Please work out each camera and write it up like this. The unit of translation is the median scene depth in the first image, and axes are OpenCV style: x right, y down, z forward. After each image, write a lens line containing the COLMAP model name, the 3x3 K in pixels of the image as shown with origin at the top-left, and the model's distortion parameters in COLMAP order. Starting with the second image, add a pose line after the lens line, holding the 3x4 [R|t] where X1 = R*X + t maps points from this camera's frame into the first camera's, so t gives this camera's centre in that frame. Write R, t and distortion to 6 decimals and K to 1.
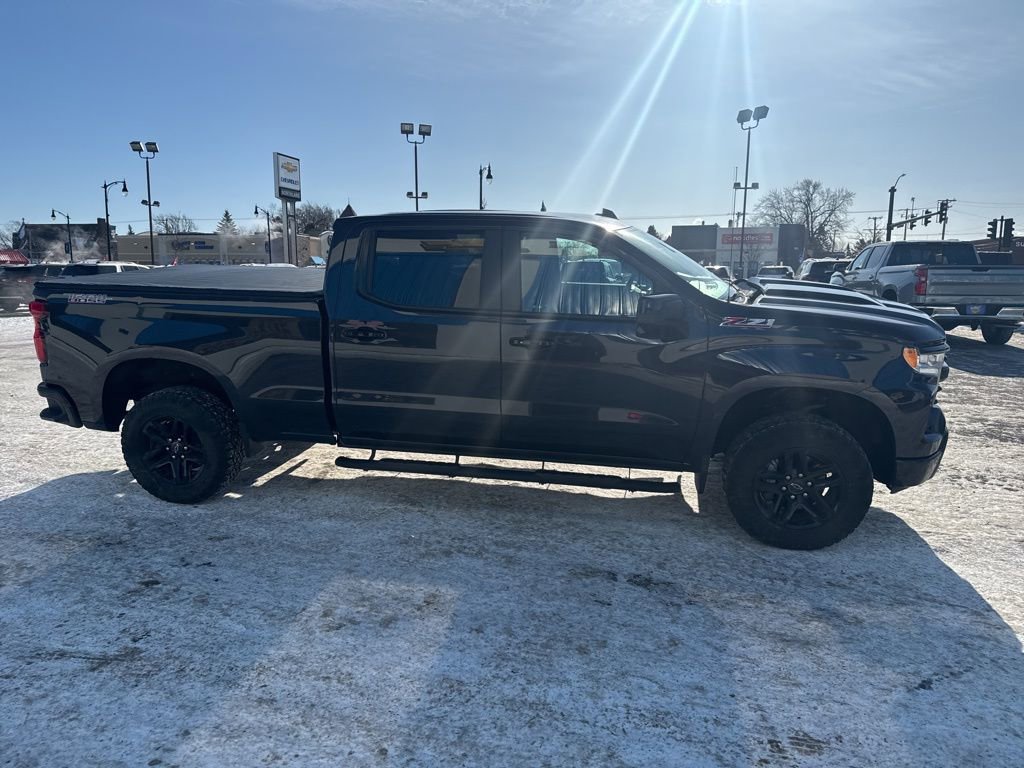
lens RADIAL K [[704.2, 0, 517.5], [0, 704.2, 391.6], [0, 0, 1]] dist [0.060830, -0.071064]
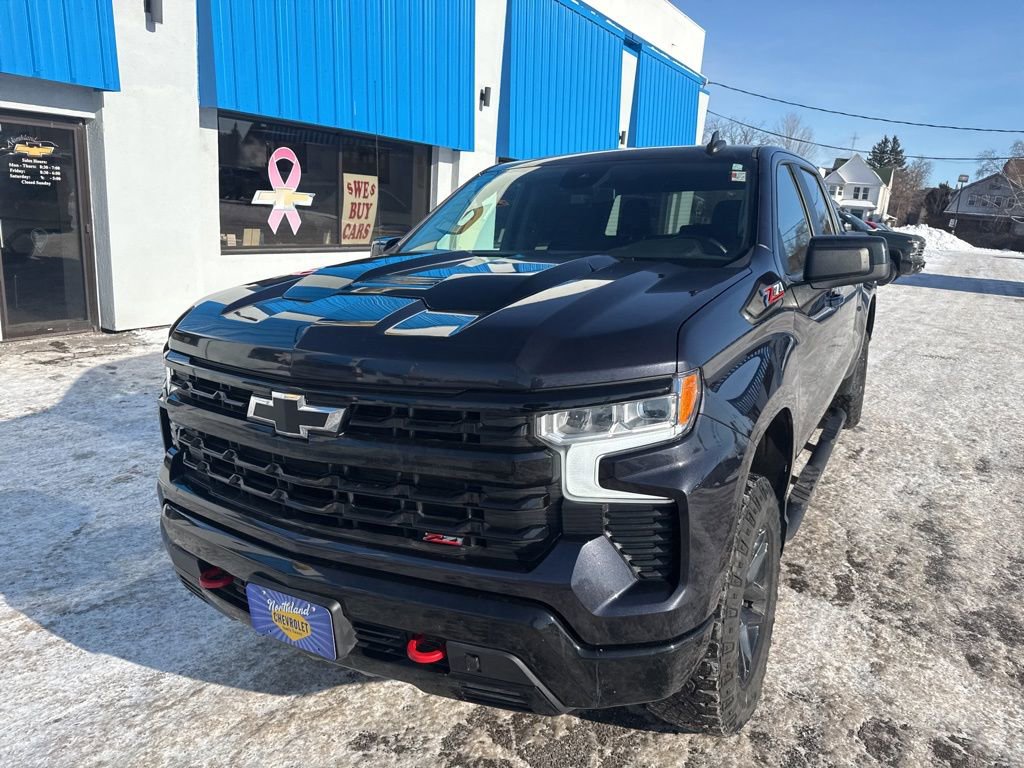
lens RADIAL K [[725.9, 0, 515.5], [0, 725.9, 367.7], [0, 0, 1]] dist [0.003336, -0.004877]
pose [[-0.313357, 0.186982, -0.931045, 0.917090], [-0.221494, 0.938992, 0.263125, -0.226177], [0.923443, 0.288673, -0.252825, 1.222376]]
